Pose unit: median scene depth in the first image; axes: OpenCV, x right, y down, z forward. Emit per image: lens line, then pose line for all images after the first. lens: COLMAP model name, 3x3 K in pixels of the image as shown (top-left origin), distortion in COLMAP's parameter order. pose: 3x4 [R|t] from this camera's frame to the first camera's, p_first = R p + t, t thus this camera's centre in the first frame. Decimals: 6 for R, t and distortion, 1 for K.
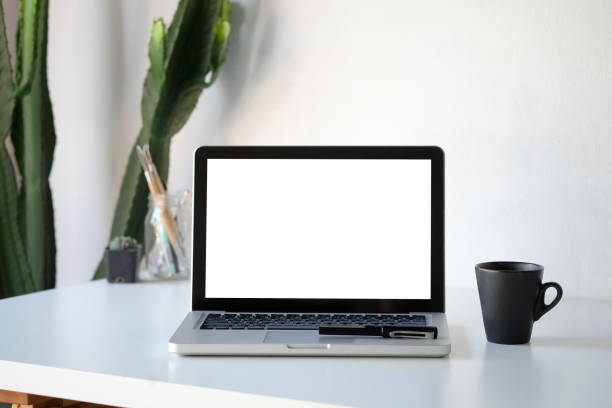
lens RADIAL K [[1725.2, 0, 306.0], [0, 1725.2, 204.0], [0, 0, 1]] dist [0.058003, 0.106633]
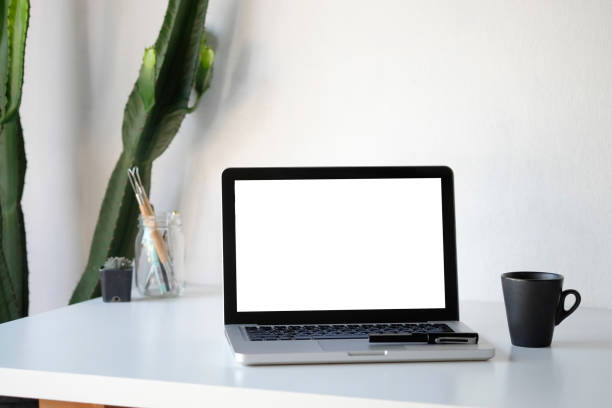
lens RADIAL K [[1725.2, 0, 306.0], [0, 1725.2, 204.0], [0, 0, 1]] dist [0.058003, 0.106633]
pose [[0.987929, -0.013058, 0.154358, -0.154407], [0.015205, 0.999803, -0.012742, 0.002194], [-0.154161, 0.014935, 0.987933, -0.041665]]
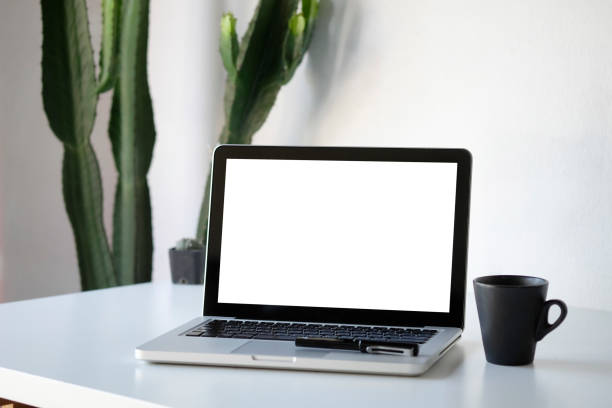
lens RADIAL K [[1725.2, 0, 306.0], [0, 1725.2, 204.0], [0, 0, 1]] dist [0.058003, 0.106633]
pose [[0.975397, 0.022718, -0.219284, 0.172660], [-0.022499, 0.999741, 0.003498, -0.004447], [0.219307, 0.001521, 0.975655, 0.063614]]
